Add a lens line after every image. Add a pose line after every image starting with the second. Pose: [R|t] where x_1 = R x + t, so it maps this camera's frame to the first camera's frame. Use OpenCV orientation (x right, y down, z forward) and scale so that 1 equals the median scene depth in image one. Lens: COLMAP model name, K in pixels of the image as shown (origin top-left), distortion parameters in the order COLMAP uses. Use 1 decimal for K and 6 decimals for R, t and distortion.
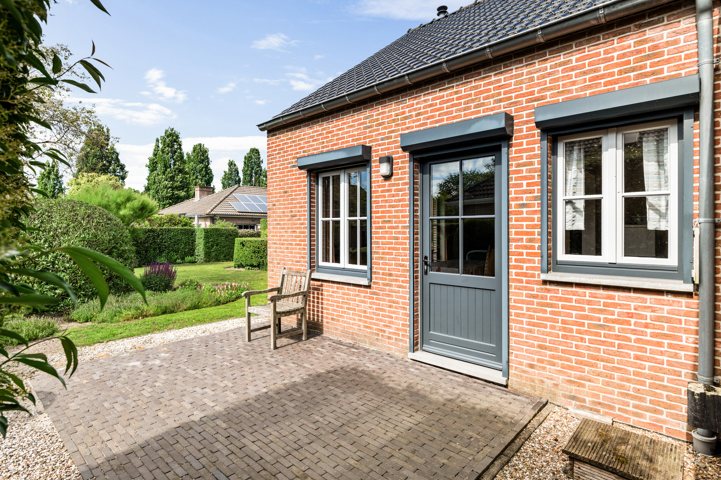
lens RADIAL K [[382.2, 0, 361.5], [0, 382.2, 234.2], [0, 0, 1]] dist [0.003724, 0.001119]
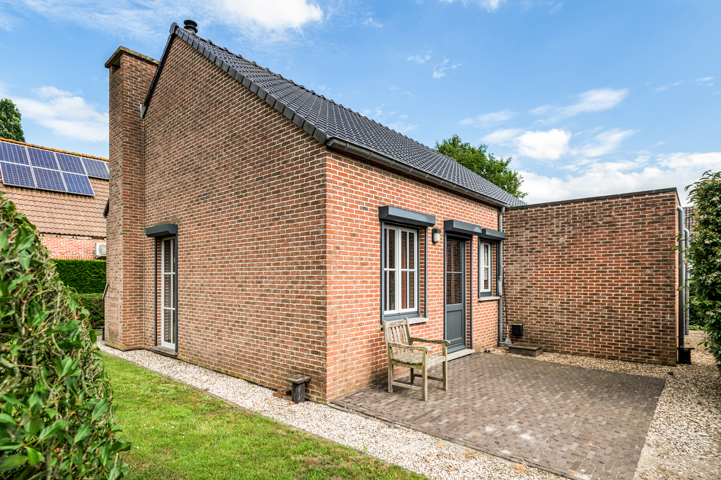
lens RADIAL K [[382.2, 0, 364.6], [0, 382.2, 279.7], [0, 0, 1]] dist [0.003724, 0.001119]
pose [[-0.030958, -0.001368, 0.999520, -1.190675], [0.010860, 0.999940, 0.001705, -0.014330], [-0.999462, 0.010908, -0.030942, 1.148685]]
